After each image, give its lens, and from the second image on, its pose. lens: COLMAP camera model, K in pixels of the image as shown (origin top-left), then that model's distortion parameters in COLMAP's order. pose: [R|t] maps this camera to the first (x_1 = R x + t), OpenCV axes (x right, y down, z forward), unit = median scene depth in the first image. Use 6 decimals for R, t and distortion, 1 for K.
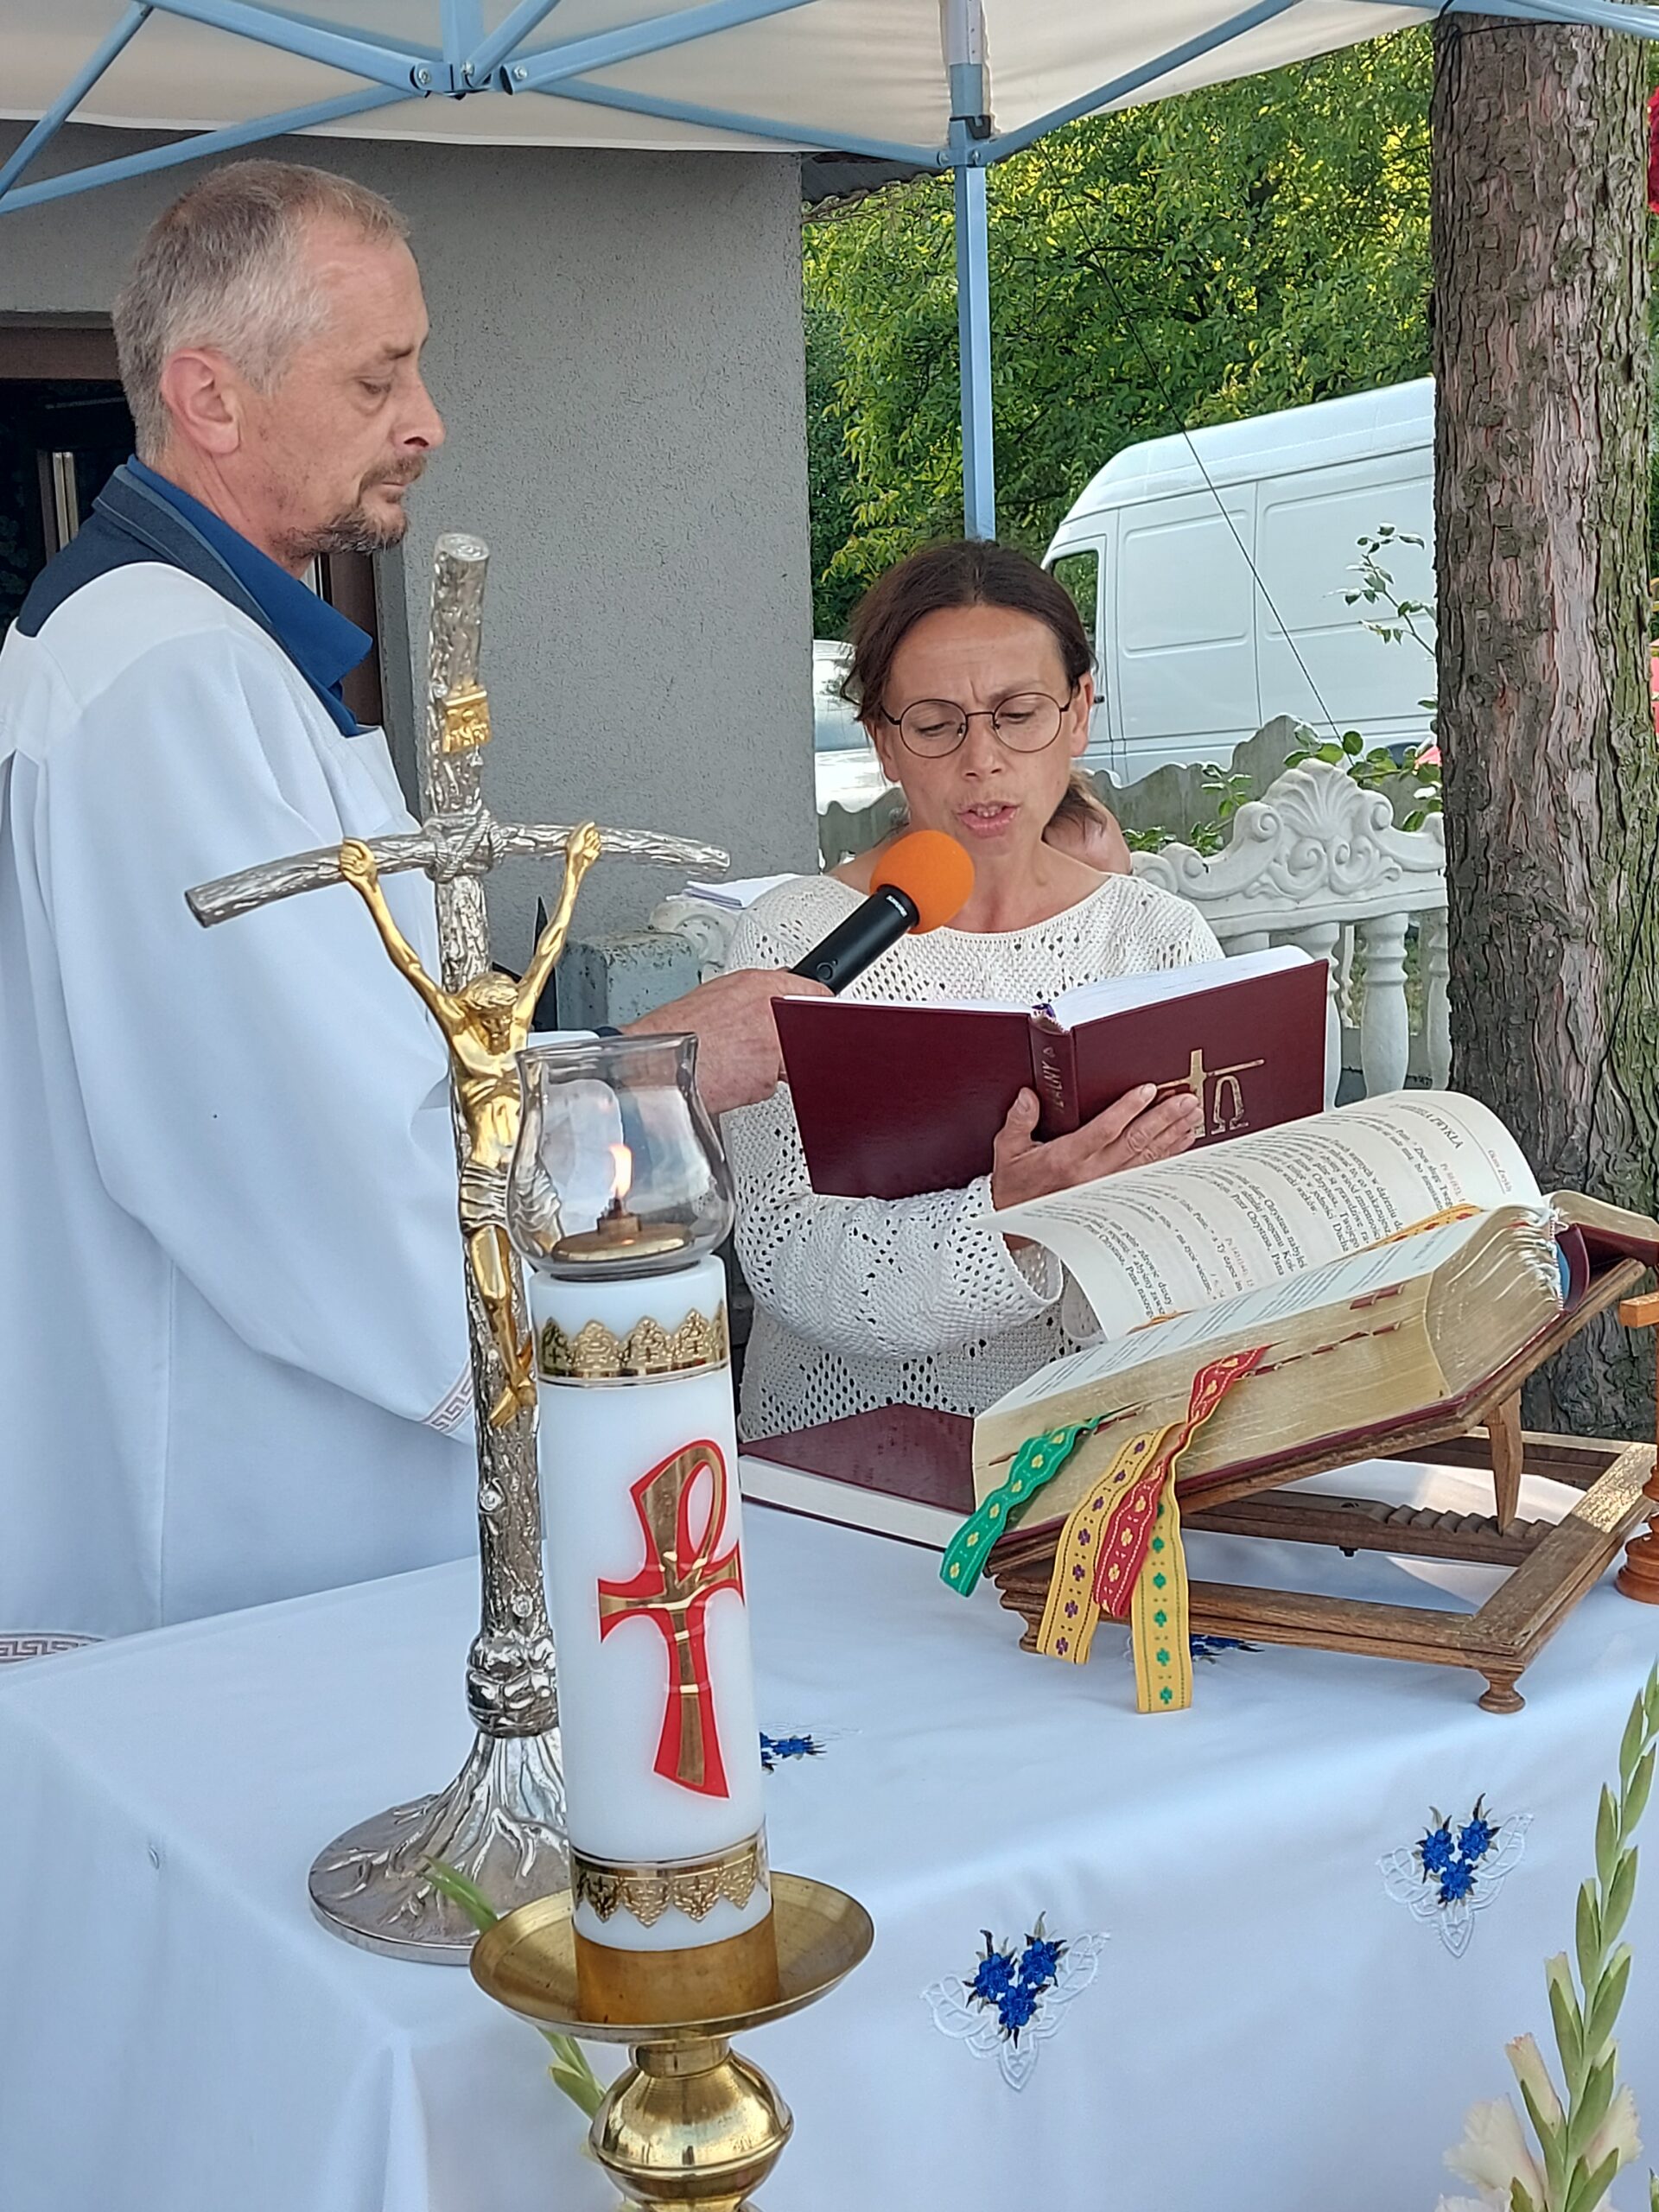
lens RADIAL K [[3153.6, 0, 811.0], [0, 3153.6, 1057.6], [0, 0, 1]] dist [0.126191, 0.000000]
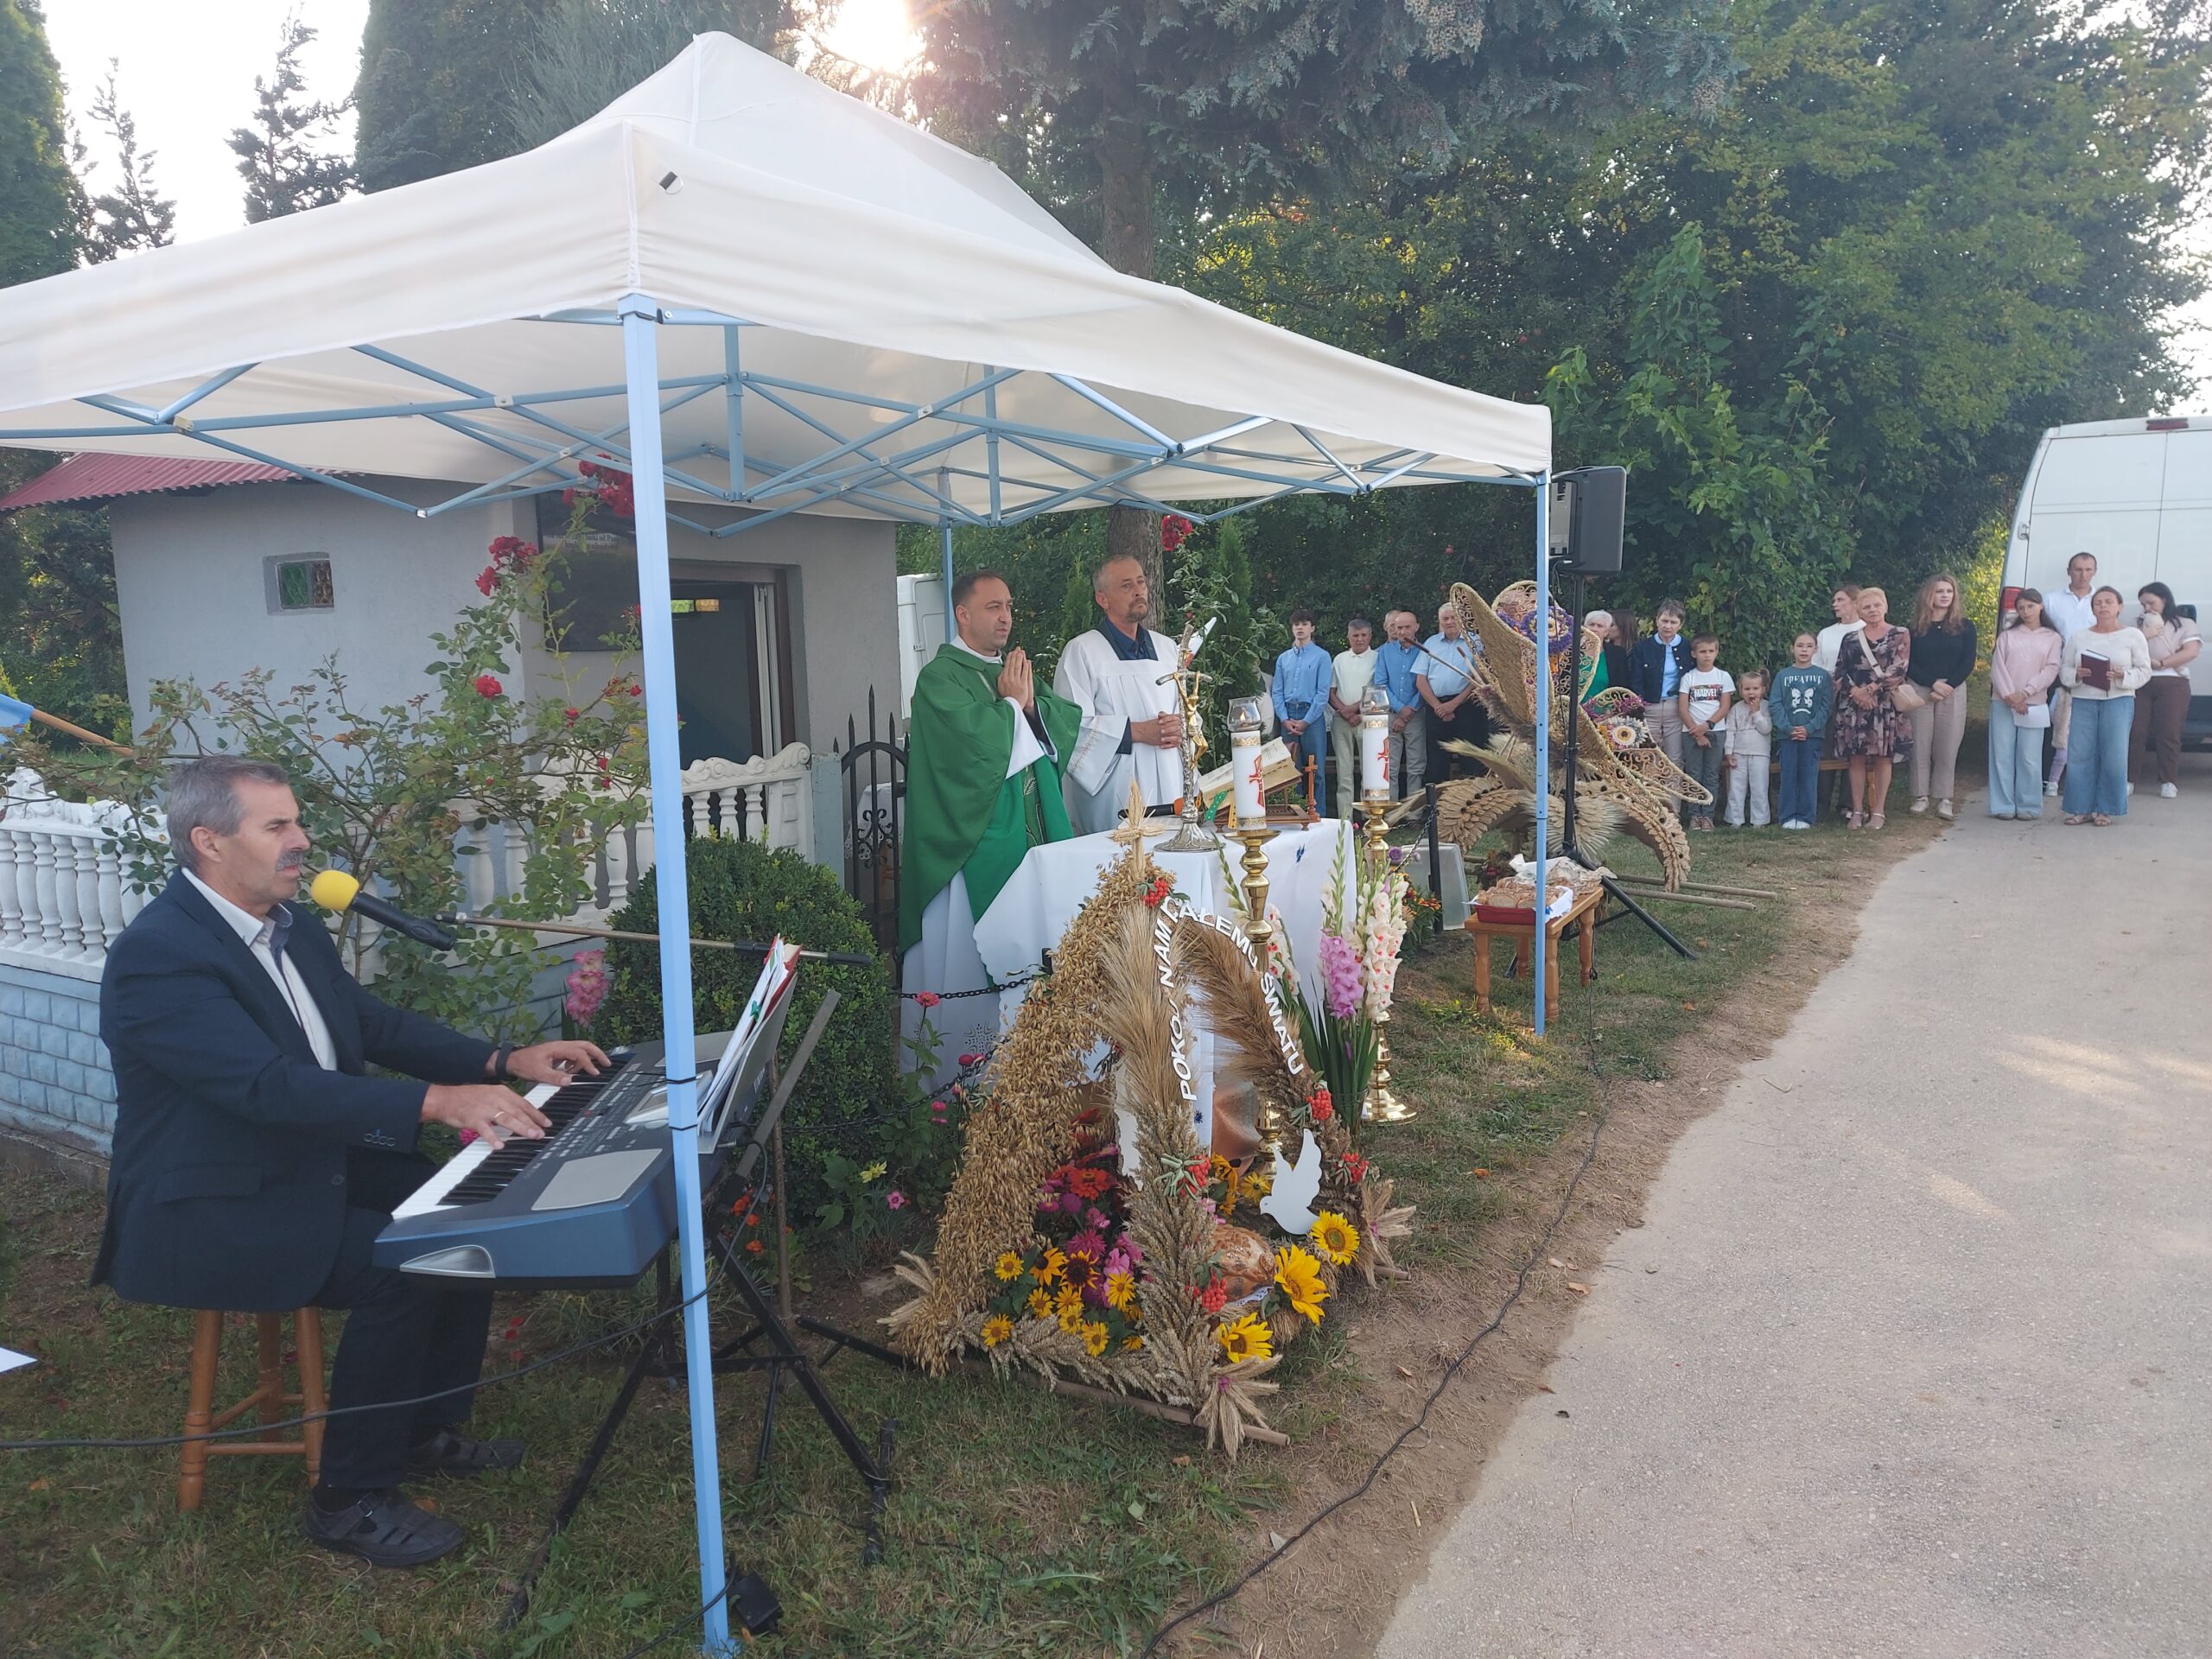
lens RADIAL K [[1571.8, 0, 1122.6], [0, 1571.8, 822.7], [0, 0, 1]] dist [0.091825, -0.091876]
pose [[0.897238, -0.032442, 0.440354, -1.389459], [0.057780, 0.997348, -0.044252, 0.307975], [-0.437751, 0.065149, 0.896733, -1.470239]]
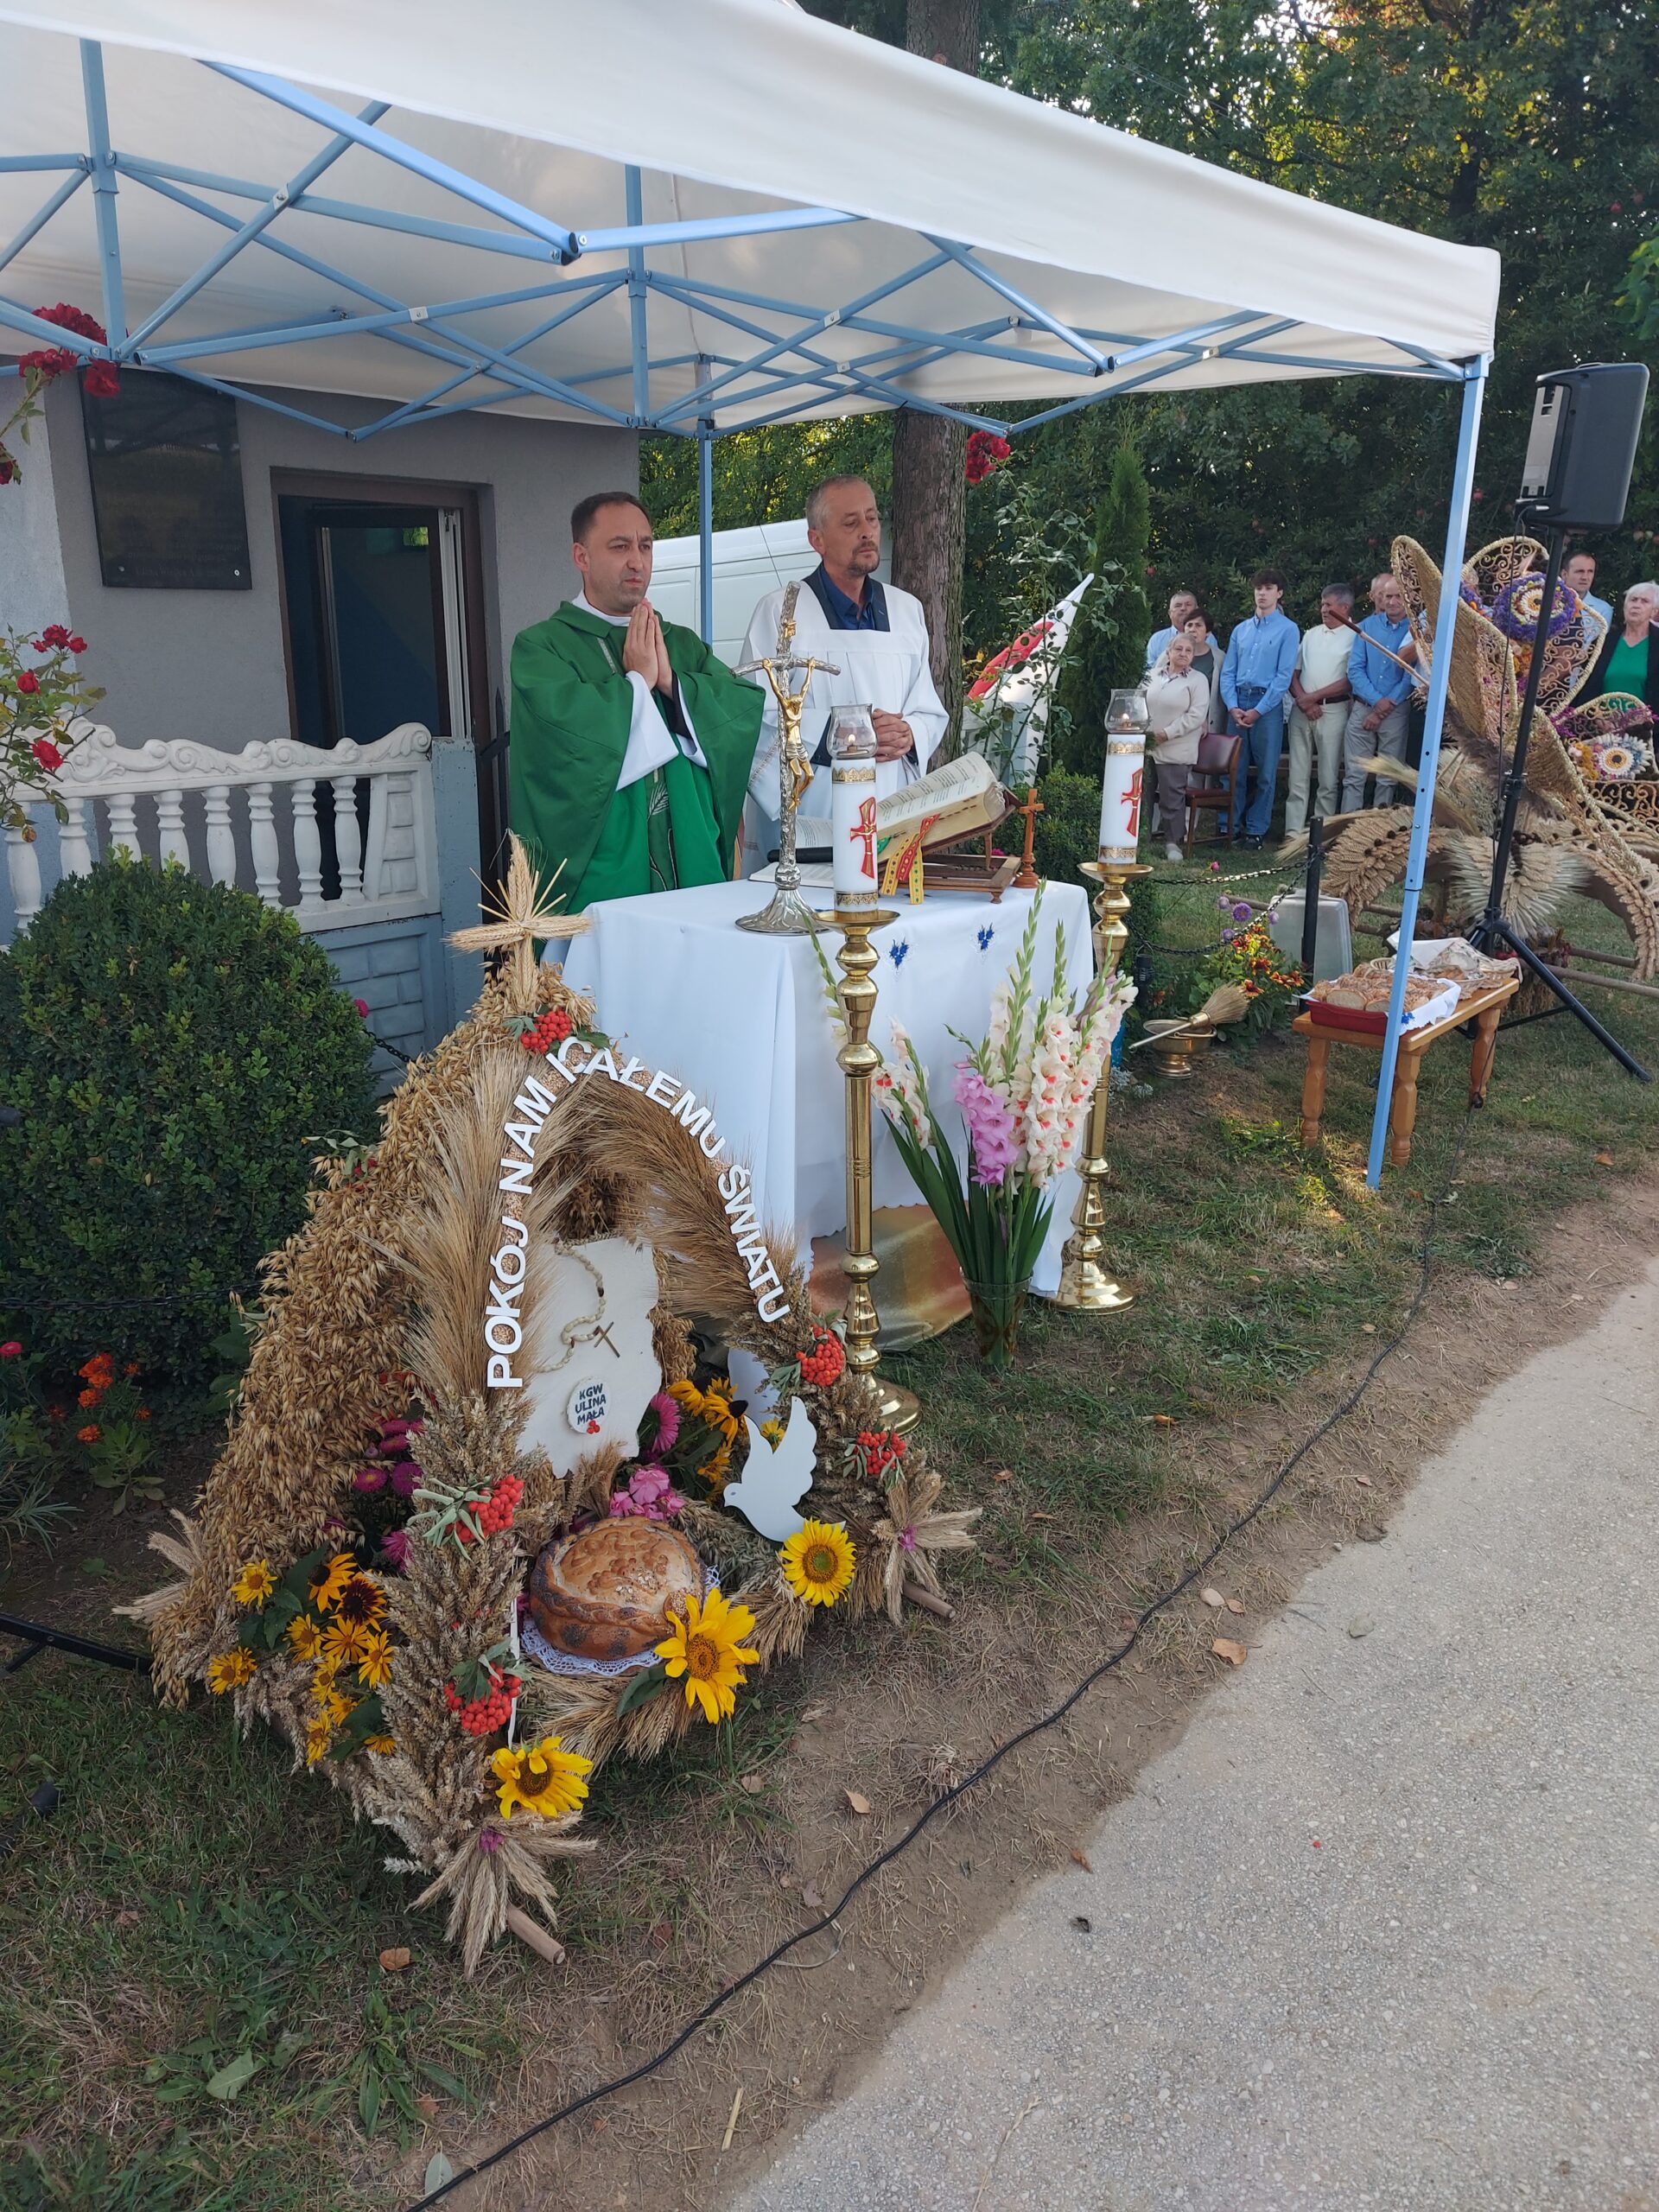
lens RADIAL K [[1571.8, 0, 828.2], [0, 1571.8, 1102.3], [0, 0, 1]] dist [0.091825, -0.091876]
pose [[0.966498, -0.024550, 0.255496, -0.522497], [-0.013475, 0.989189, 0.146023, 0.171726], [-0.256319, -0.144574, 0.955719, -0.916483]]
